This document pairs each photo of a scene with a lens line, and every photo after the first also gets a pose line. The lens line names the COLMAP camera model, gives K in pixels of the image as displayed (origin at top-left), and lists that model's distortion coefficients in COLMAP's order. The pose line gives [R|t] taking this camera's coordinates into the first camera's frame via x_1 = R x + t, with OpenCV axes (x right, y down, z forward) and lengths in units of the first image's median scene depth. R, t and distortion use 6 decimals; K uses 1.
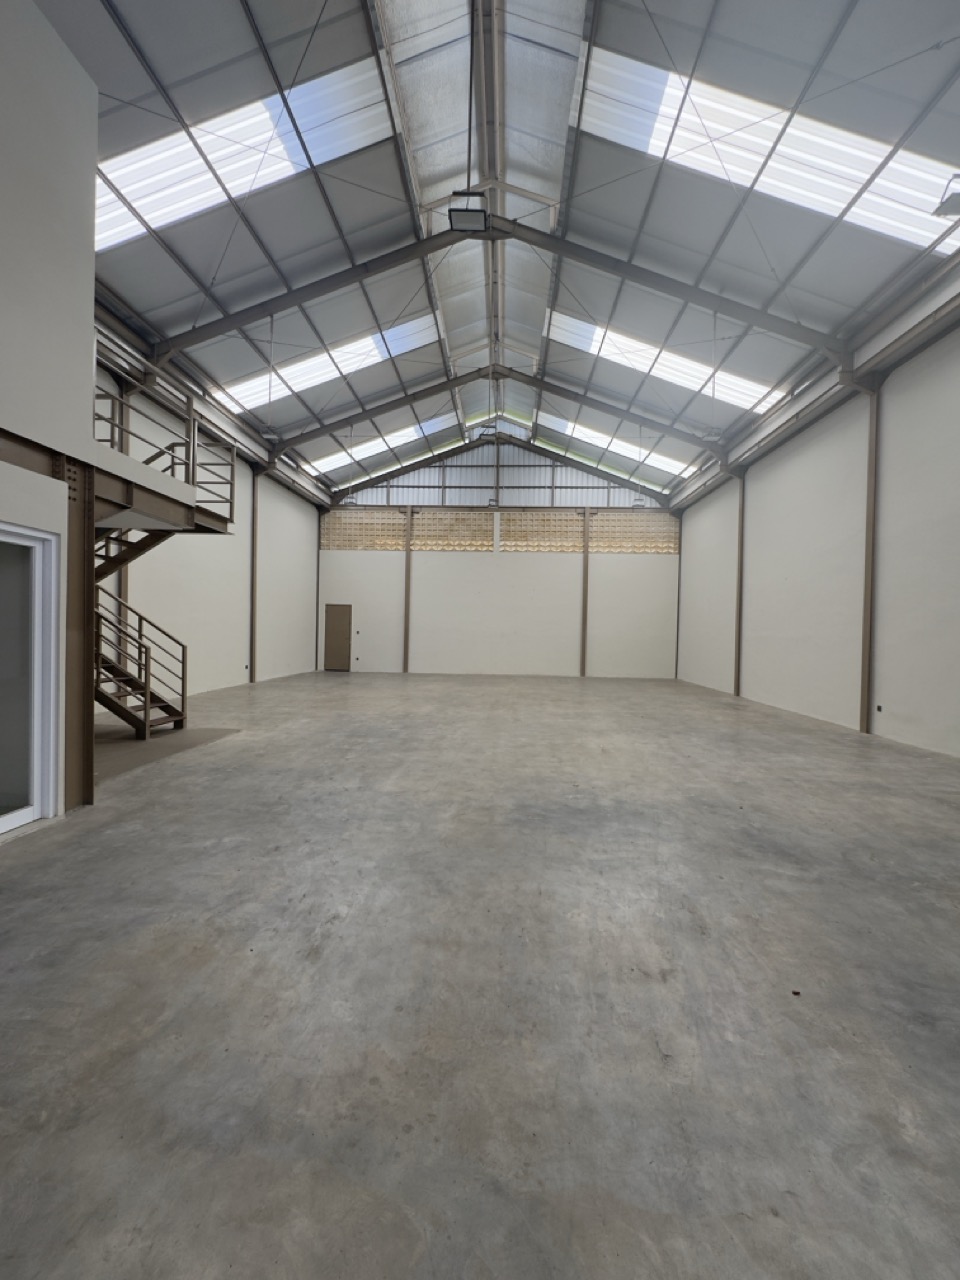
lens RADIAL K [[519.8, 0, 477.2], [0, 519.8, 630.4], [0, 0, 1]] dist [-0.001429, 0.000111]
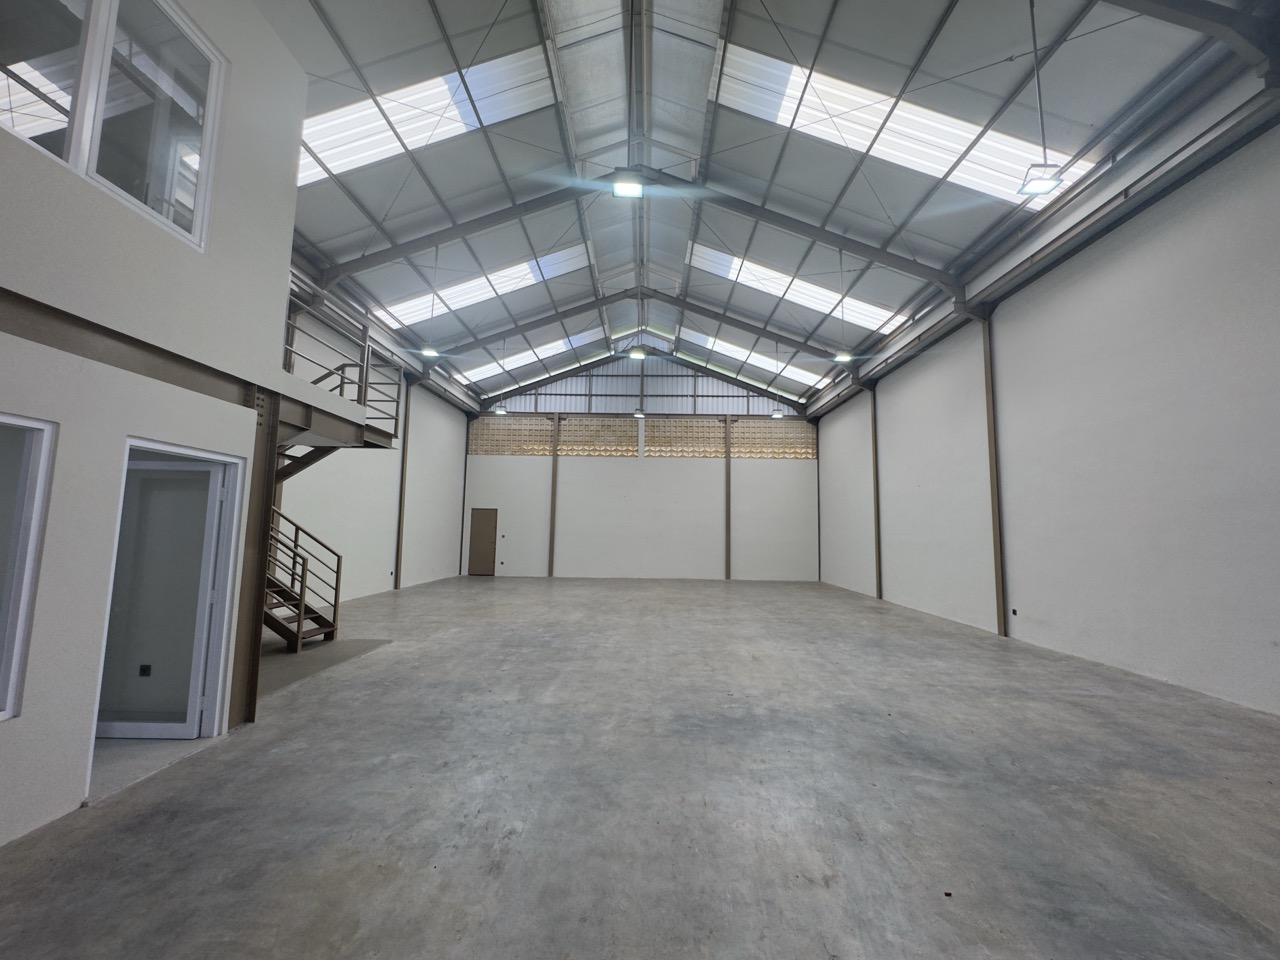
lens RADIAL K [[519.8, 0, 635.4], [0, 519.8, 472.5], [0, 0, 1]] dist [-0.001429, 0.000111]
pose [[0.999462, -0.001575, 0.032758, -0.020334], [0.005189, 0.993859, -0.110531, -0.017237], [-0.032383, 0.110642, 0.993333, -0.043039]]
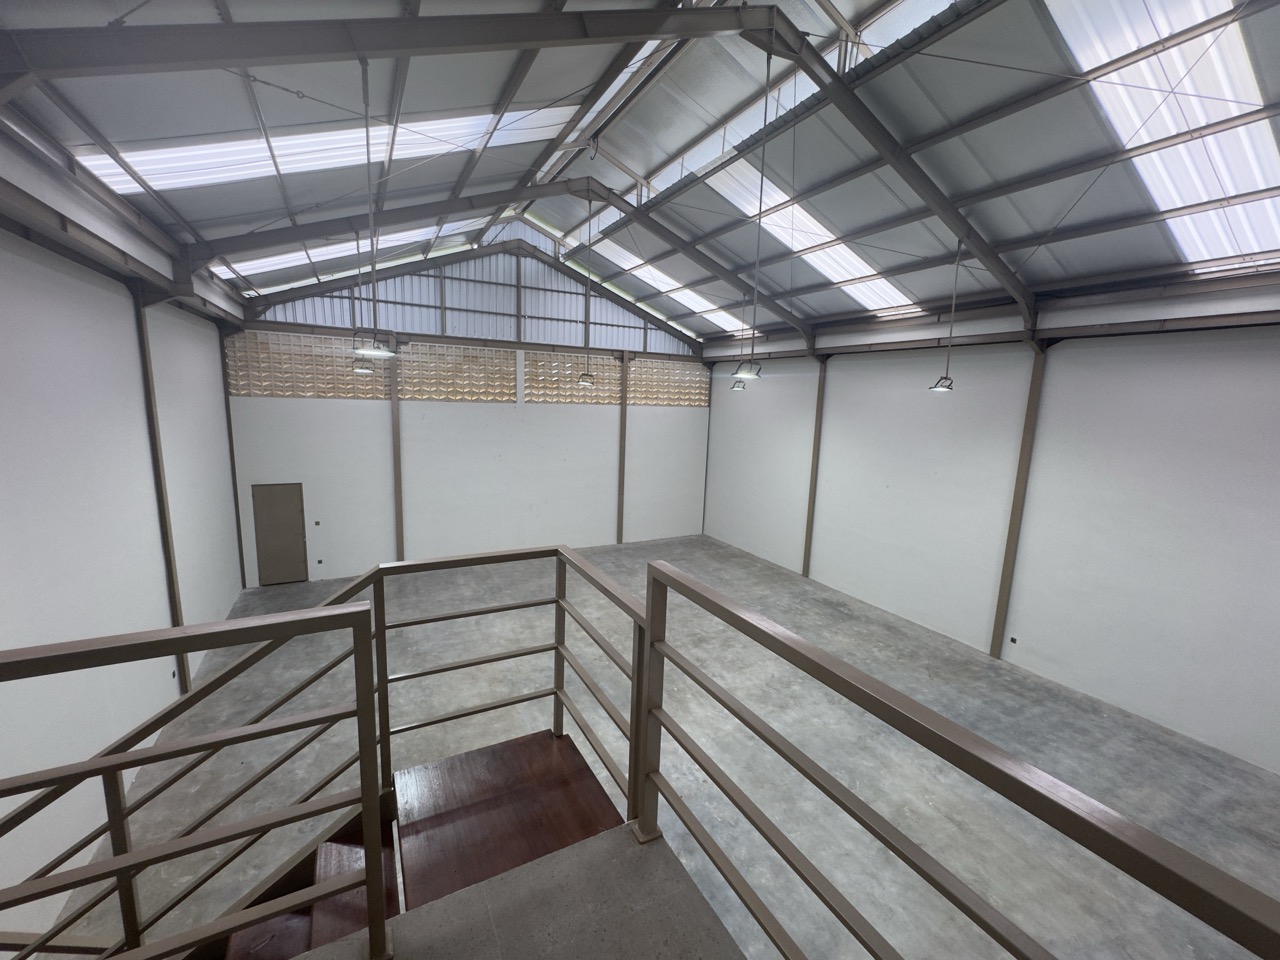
lens RADIAL K [[519.8, 0, 641.0], [0, 519.8, 475.4], [0, 0, 1]] dist [-0.001429, 0.000111]
pose [[0.848723, -0.074326, 0.523589, -0.538945], [-0.014890, 0.986323, 0.164148, -0.416633], [-0.528629, -0.147112, 0.836008, 0.573959]]
